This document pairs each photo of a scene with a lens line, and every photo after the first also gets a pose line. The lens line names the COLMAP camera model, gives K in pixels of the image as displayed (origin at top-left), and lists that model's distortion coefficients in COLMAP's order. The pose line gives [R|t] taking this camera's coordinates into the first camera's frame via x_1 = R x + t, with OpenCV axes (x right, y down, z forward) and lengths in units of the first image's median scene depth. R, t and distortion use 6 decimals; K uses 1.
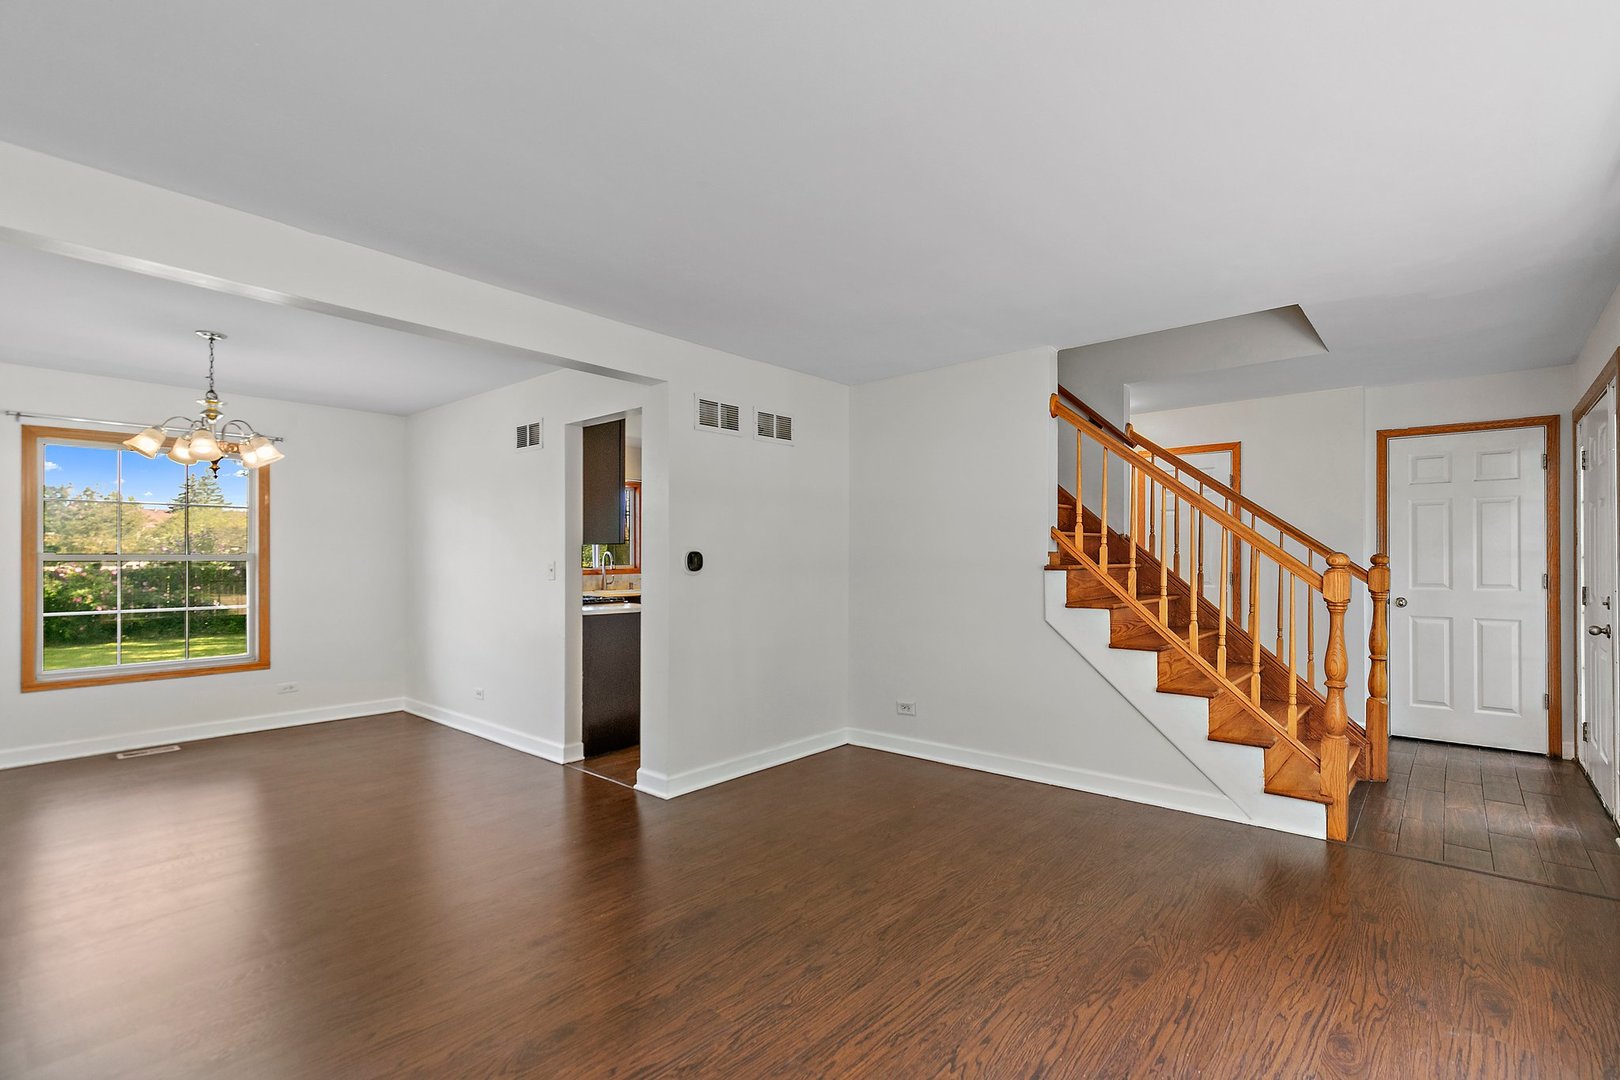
lens RADIAL K [[740.8, 0, 811.0], [0, 740.8, 546.7], [0, 0, 1]] dist [0.002870, 0.000478]
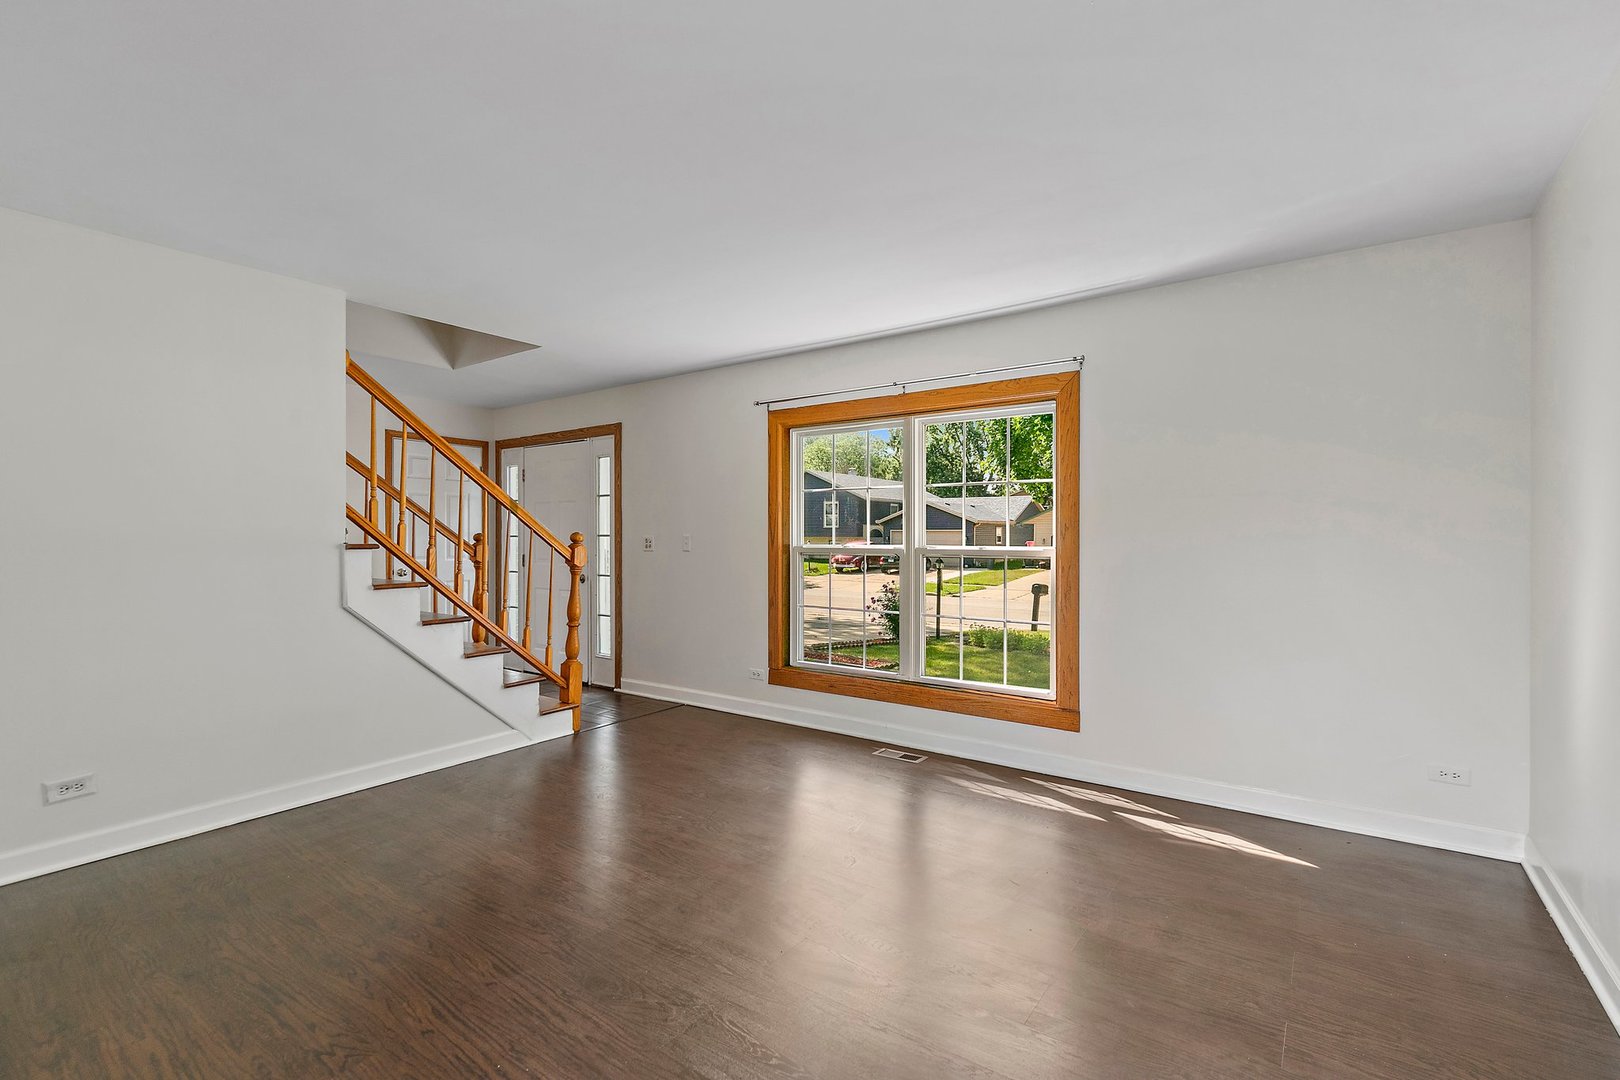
lens RADIAL K [[740.8, 0, 809.7], [0, 740.8, 539.3], [0, 0, 1]] dist [0.002870, 0.000478]
pose [[-0.096954, -0.002201, 0.995286, -0.629085], [-0.011474, 0.999934, 0.001094, 0.012704], [-0.995223, -0.011313, -0.096972, 0.566490]]
